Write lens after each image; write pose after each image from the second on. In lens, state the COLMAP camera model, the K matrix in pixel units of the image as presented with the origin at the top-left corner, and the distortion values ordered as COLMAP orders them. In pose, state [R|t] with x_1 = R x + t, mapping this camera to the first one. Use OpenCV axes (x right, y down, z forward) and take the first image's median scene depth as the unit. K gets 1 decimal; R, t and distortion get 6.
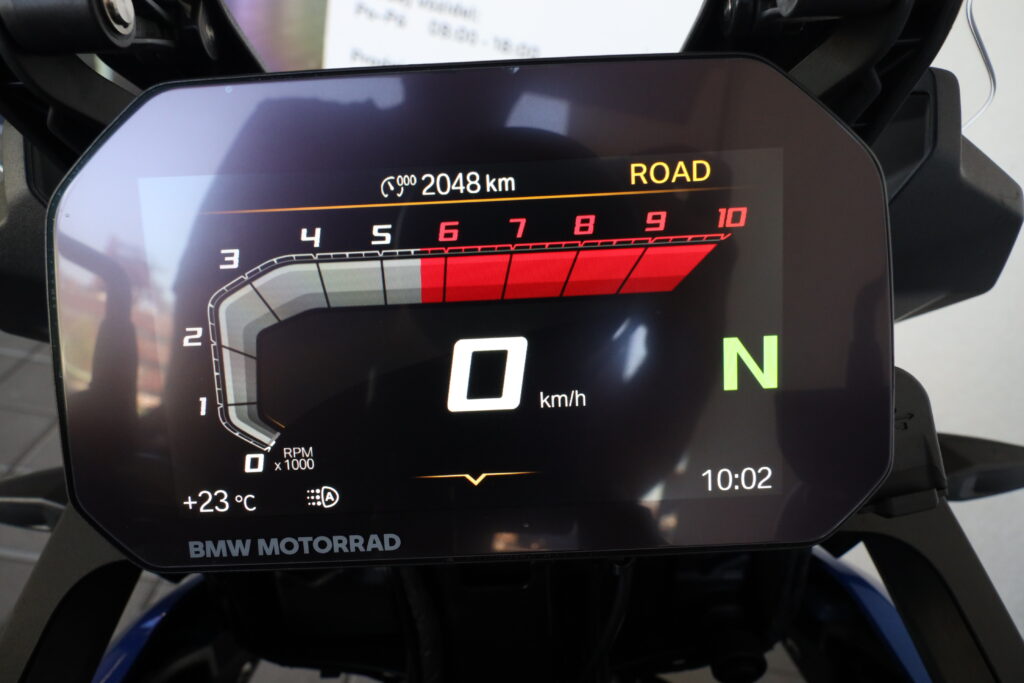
lens RADIAL K [[698.7, 0, 554.1], [0, 698.7, 341.6], [0, 0, 1]] dist [-0.023464, -0.004126]
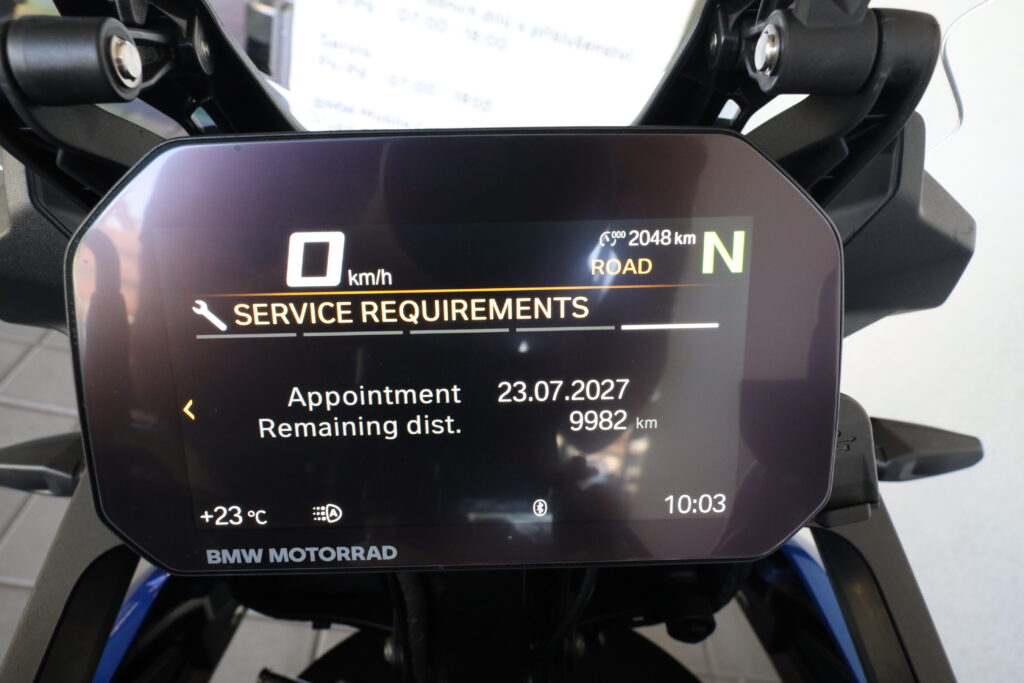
lens RADIAL K [[698.7, 0, 554.1], [0, 698.7, 341.6], [0, 0, 1]] dist [-0.023464, -0.004126]
pose [[0.998872, 0.026818, 0.039186, -0.019478], [-0.031203, 0.992763, 0.115969, -0.191630], [-0.035793, -0.117061, 0.992480, -0.090684]]
